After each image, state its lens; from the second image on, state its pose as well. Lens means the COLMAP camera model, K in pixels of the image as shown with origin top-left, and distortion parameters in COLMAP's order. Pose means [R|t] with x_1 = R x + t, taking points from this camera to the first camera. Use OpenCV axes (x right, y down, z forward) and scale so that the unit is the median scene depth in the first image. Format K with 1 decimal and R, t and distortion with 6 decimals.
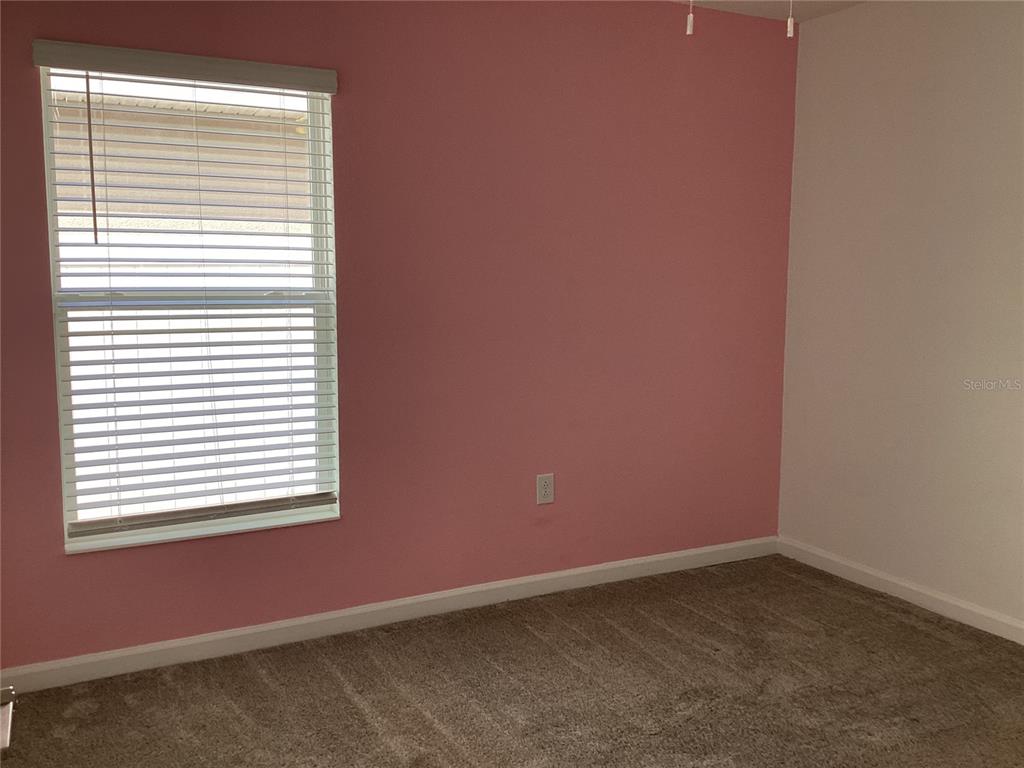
lens RADIAL K [[925.2, 0, 510.9], [0, 925.2, 383.9], [0, 0, 1]] dist [0.131251, -0.256475]
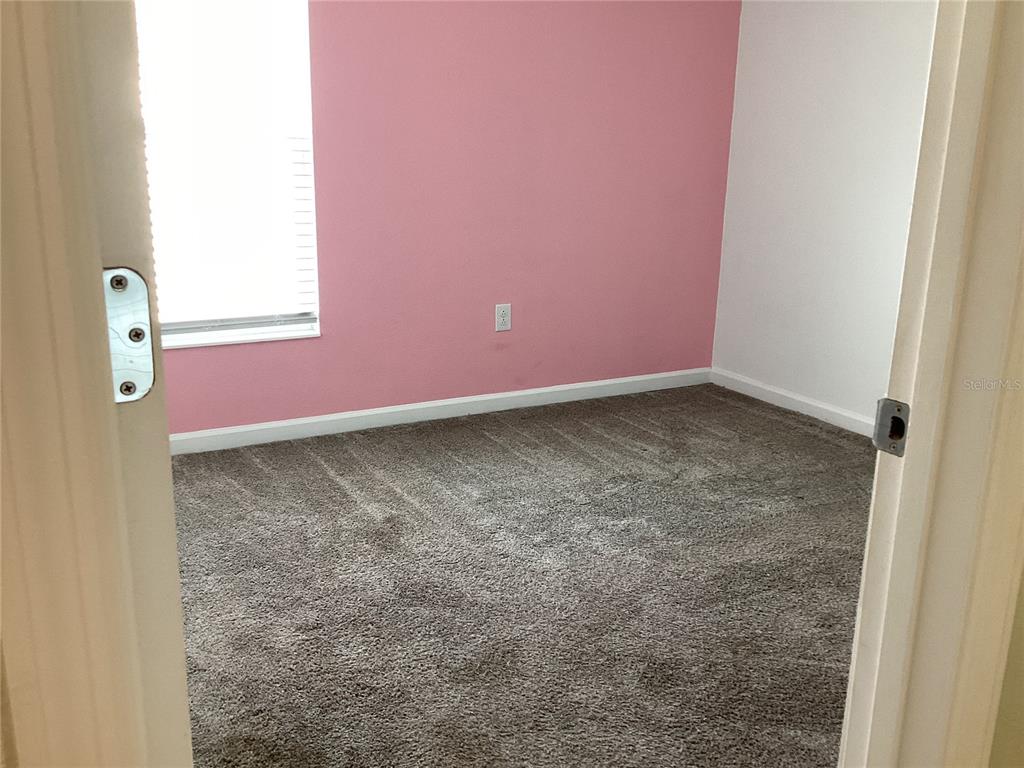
lens RADIAL K [[925.2, 0, 510.9], [0, 925.2, 383.9], [0, 0, 1]] dist [0.131251, -0.256475]
pose [[0.999544, 0.011125, 0.028073, 0.018088], [-0.014840, 0.990625, 0.135798, 0.046625], [-0.026299, -0.136153, 0.990339, -0.143278]]
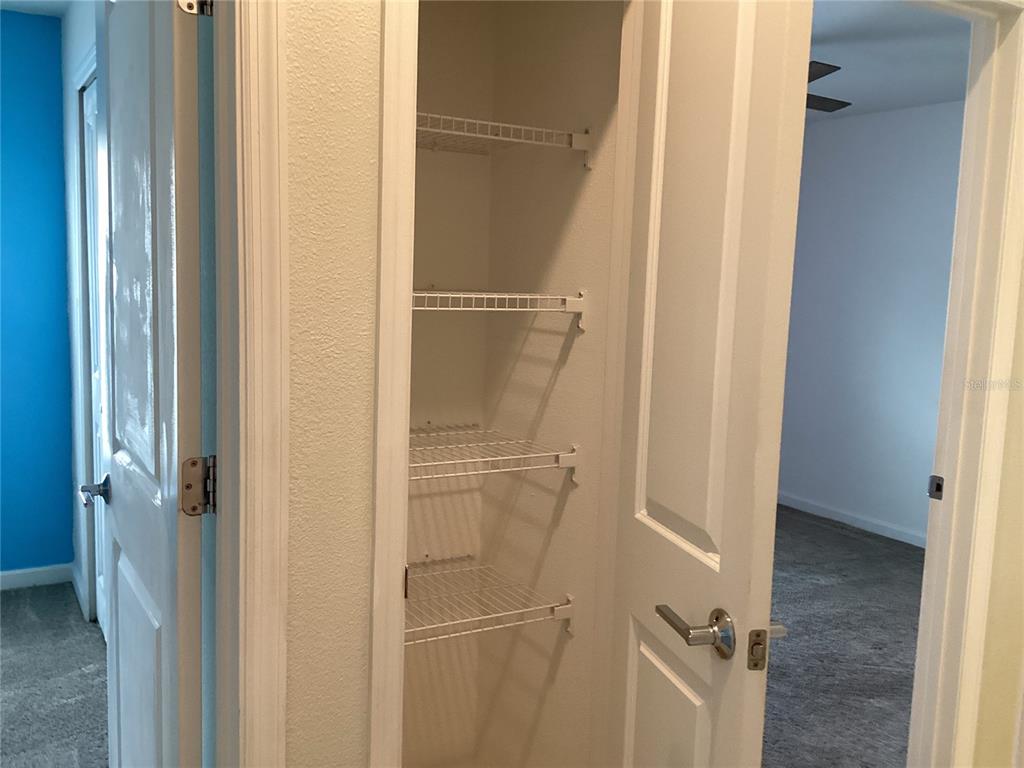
lens RADIAL K [[949.8, 0, 512.0], [0, 949.8, 384.0], [0, 0, 1]] dist [0.140792, -0.310862]
pose [[0.998257, 0.024240, 0.053806, -0.226128], [-0.024327, 0.999704, 0.000966, 0.026093], [-0.053767, -0.002273, 0.998551, -0.586498]]
